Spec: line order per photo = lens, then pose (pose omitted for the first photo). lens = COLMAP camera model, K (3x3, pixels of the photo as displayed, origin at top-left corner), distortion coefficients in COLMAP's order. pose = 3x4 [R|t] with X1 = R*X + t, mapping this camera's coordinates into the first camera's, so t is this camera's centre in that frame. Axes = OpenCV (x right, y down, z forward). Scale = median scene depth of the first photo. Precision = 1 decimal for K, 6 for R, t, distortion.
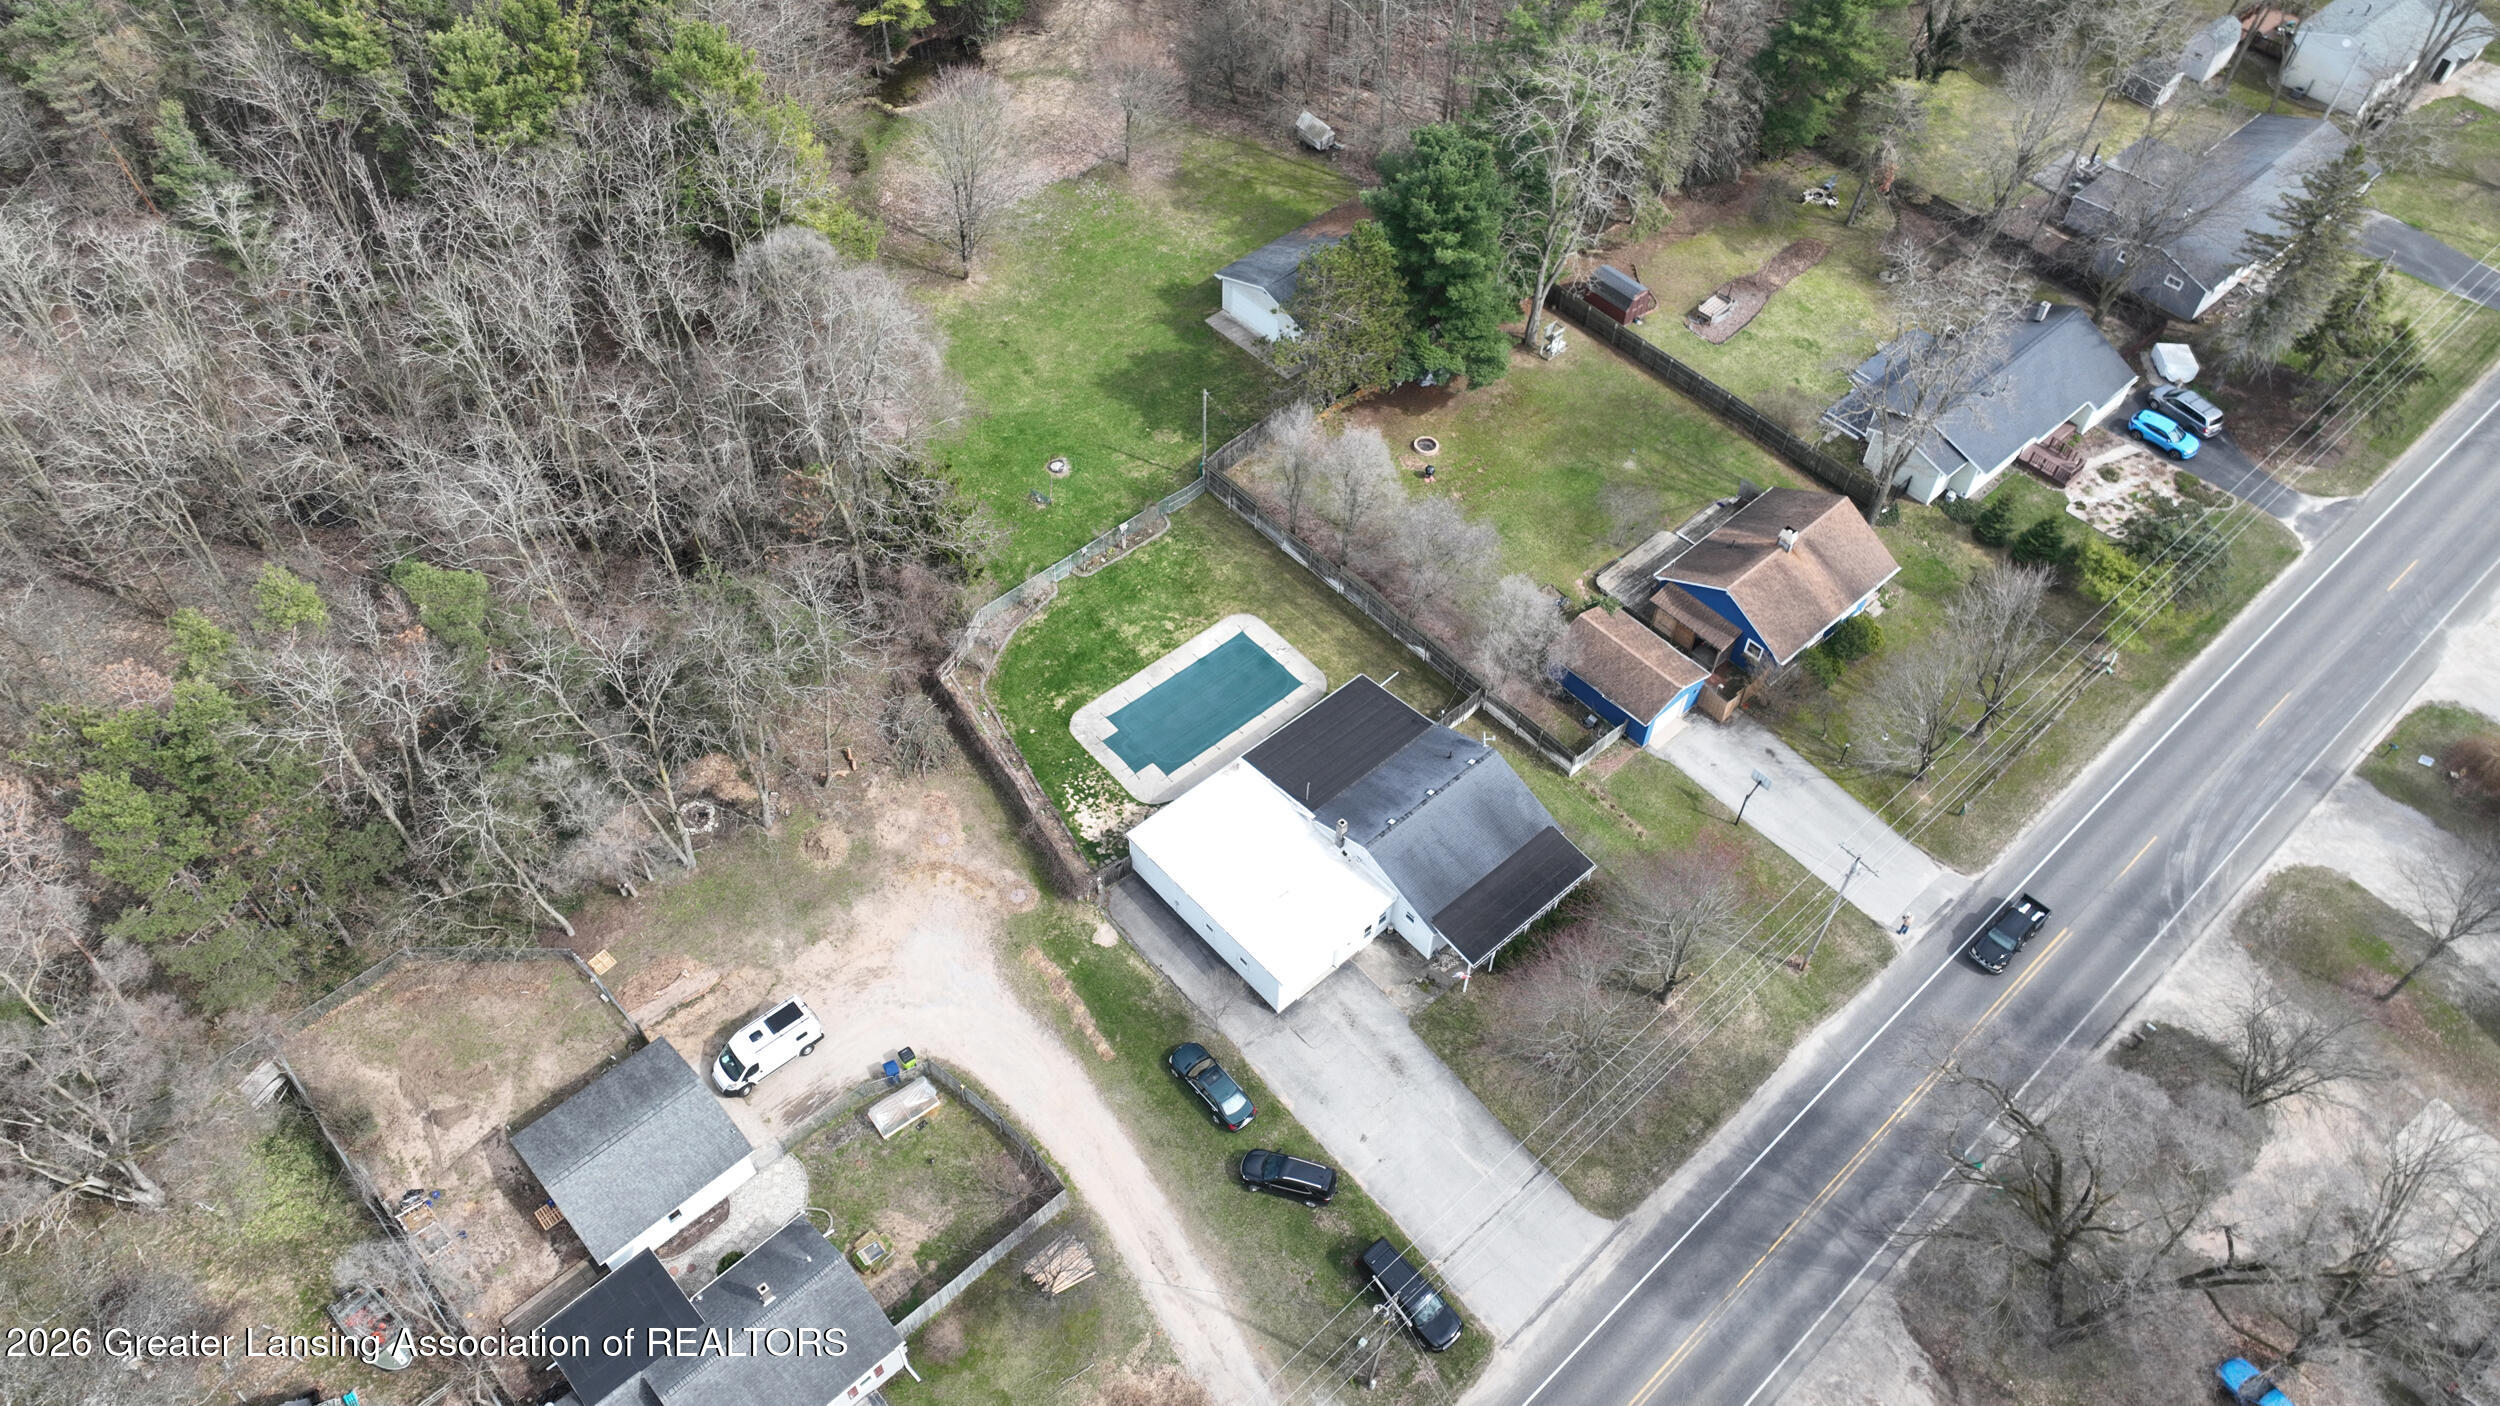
lens RADIAL K [[1652.1, 0, 1250.0], [0, 1652.1, 703.0], [0, 0, 1]] dist [0.000344, -0.000162]
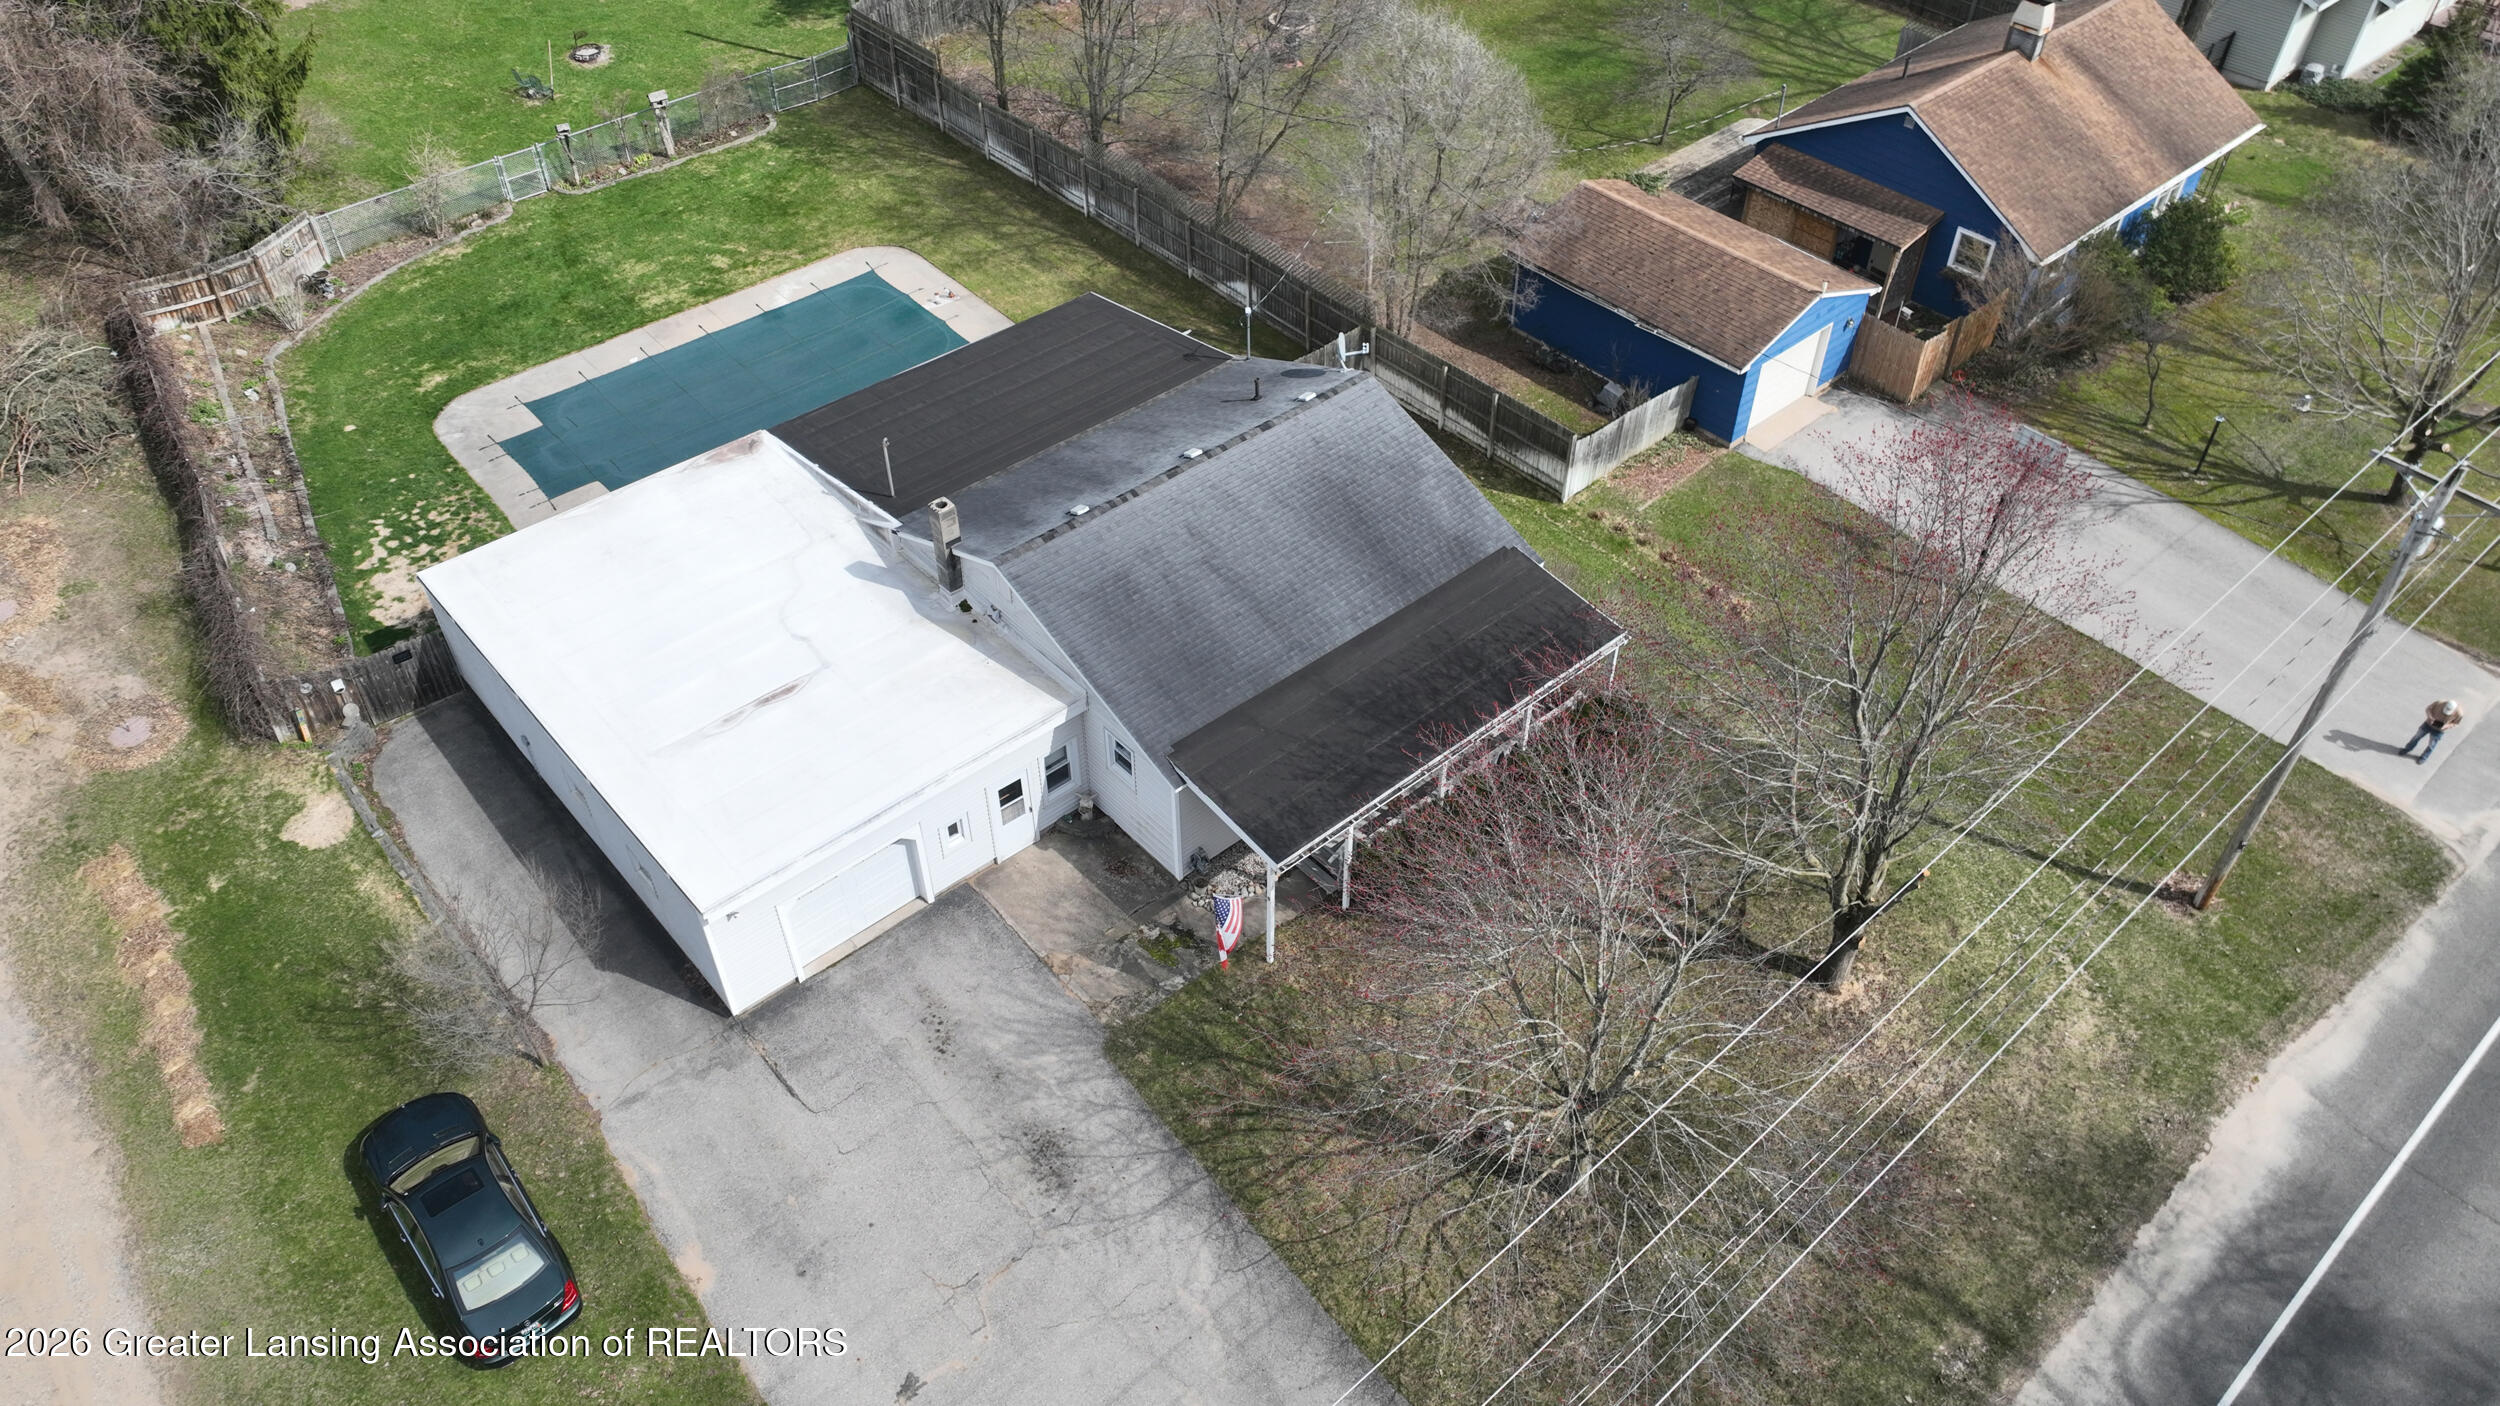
lens RADIAL K [[1692.4, 0, 1250.0], [0, 1692.4, 703.0], [0, 0, 1]] dist [0.004003, 0.000118]
pose [[0.999720, -0.007803, -0.022324, 0.123428], [0.005120, 0.993021, -0.117825, 0.149514], [0.023087, 0.117678, 0.992783, 0.577425]]
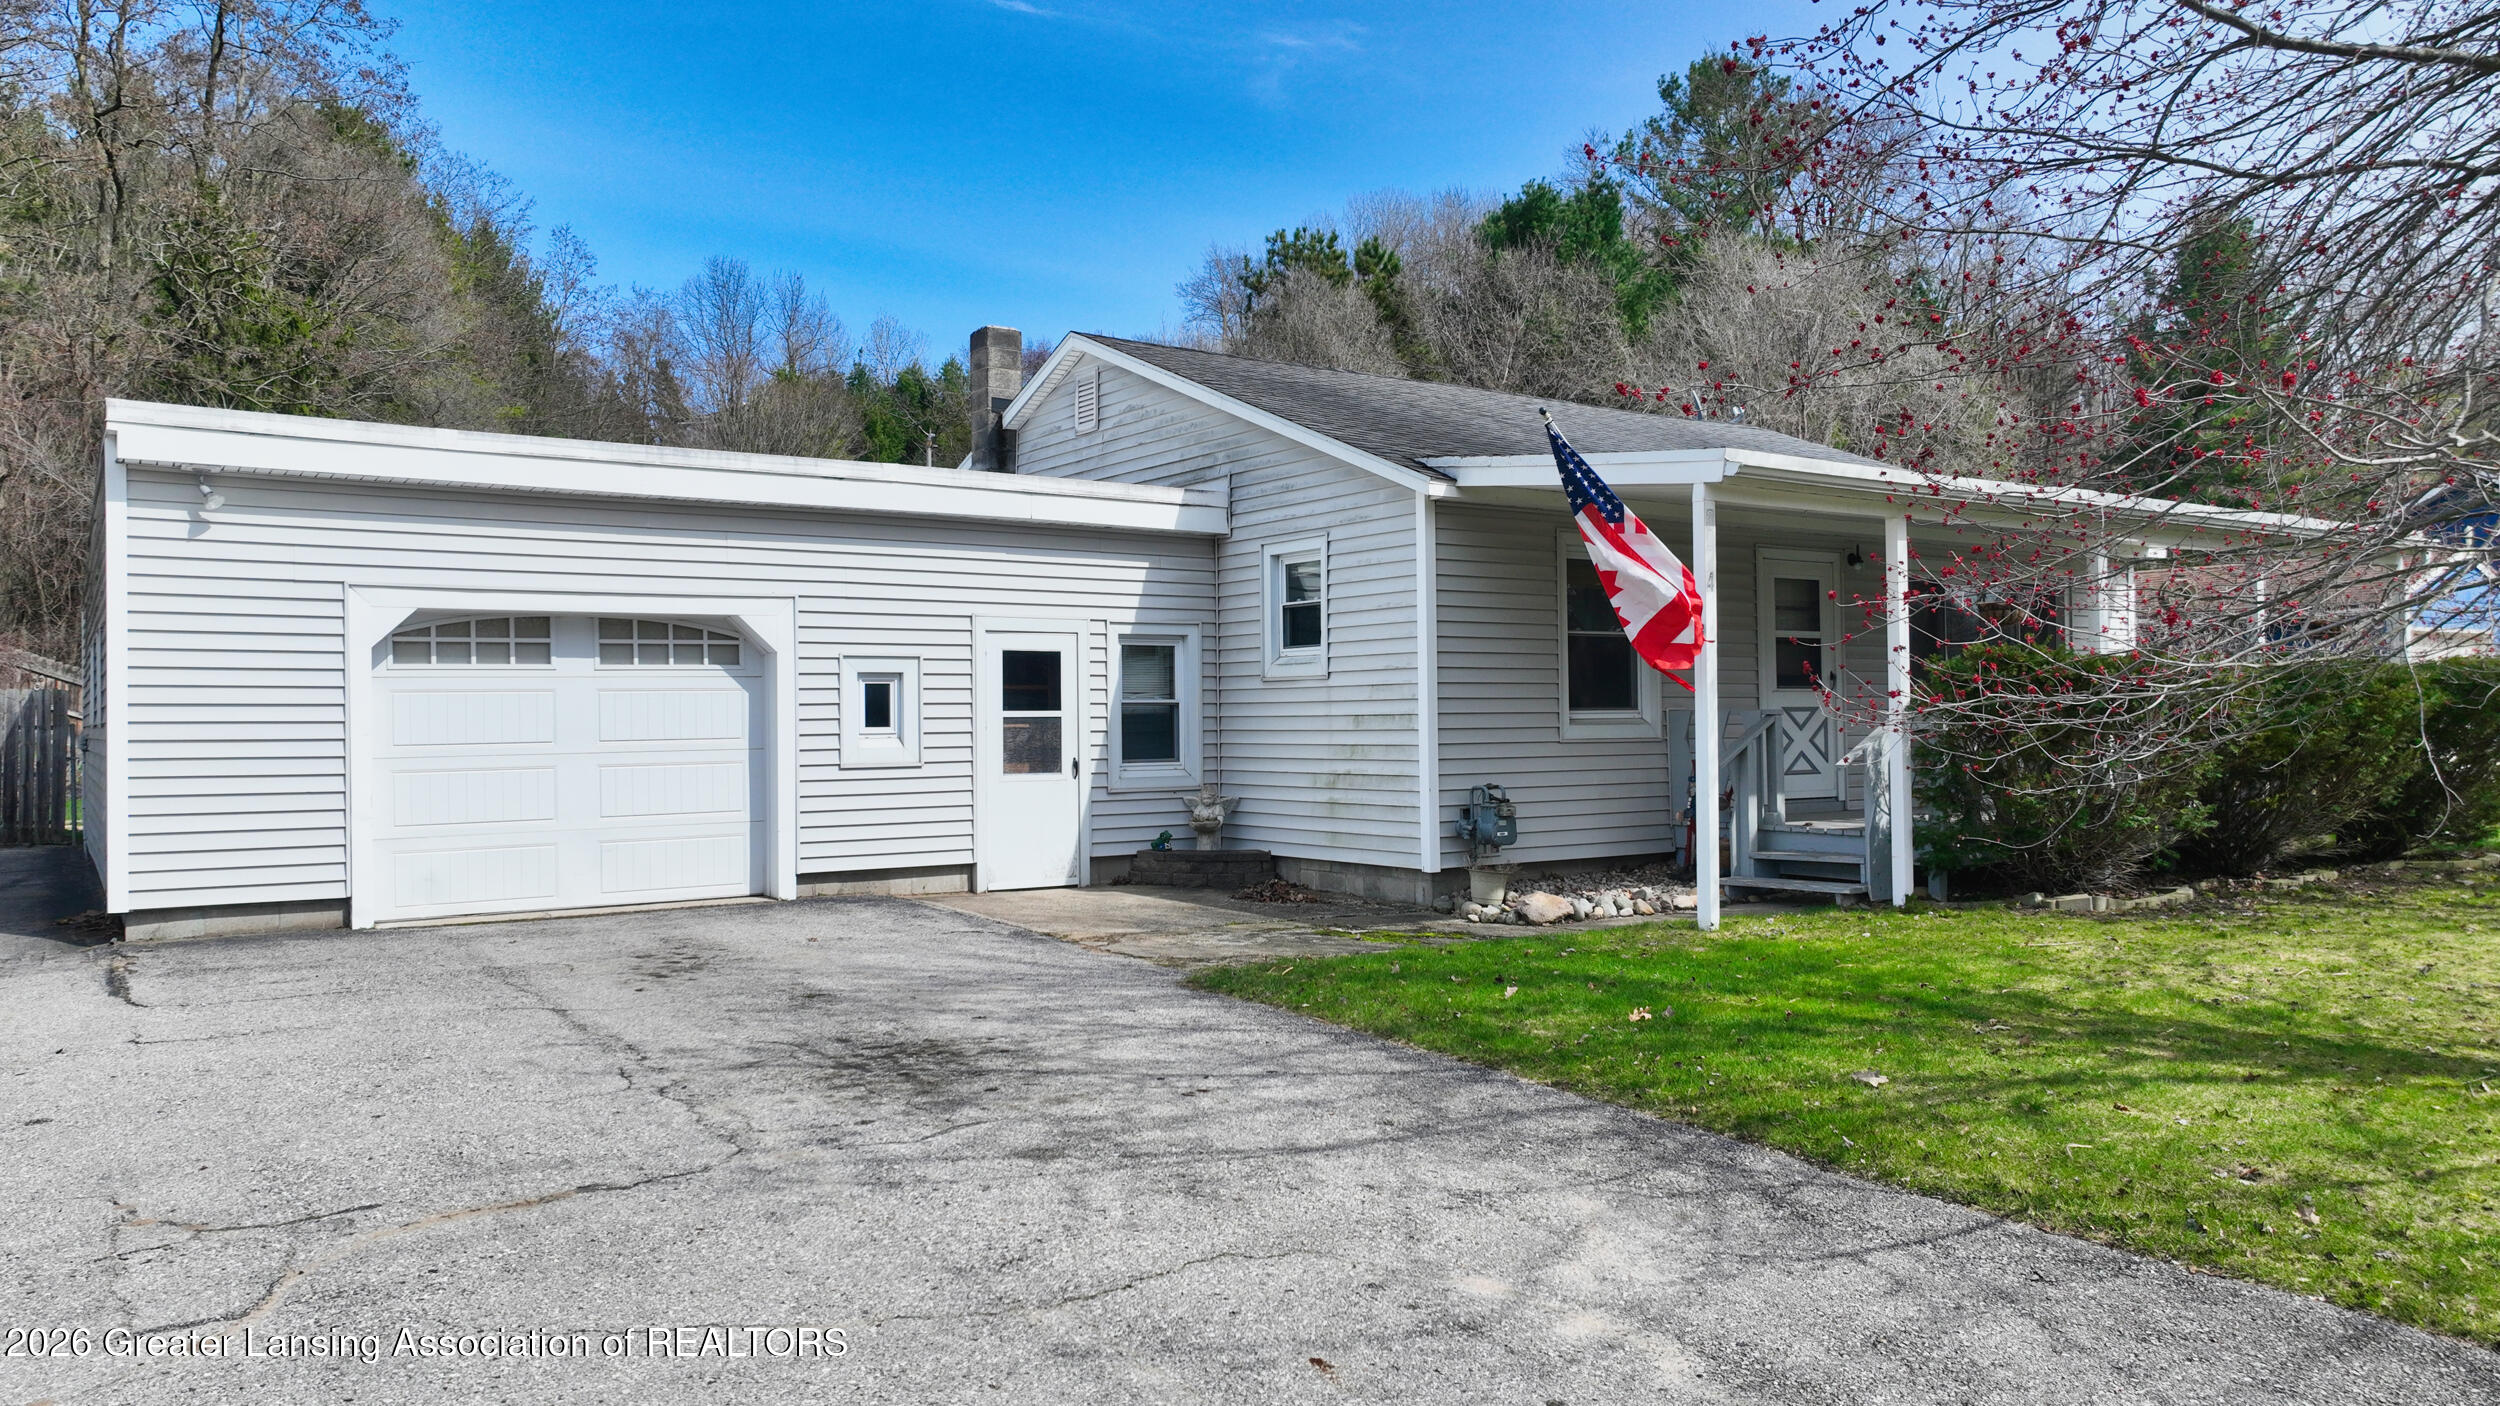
lens RADIAL K [[1723.1, 0, 1250.0], [0, 1723.1, 703.0], [0, 0, 1]] dist [0.000746, 0.000573]
pose [[0.990573, -0.035770, -0.132230, 0.104975], [-0.080278, 0.630576, -0.771965, 0.240715], [0.110995, 0.775303, 0.621760, 0.830959]]
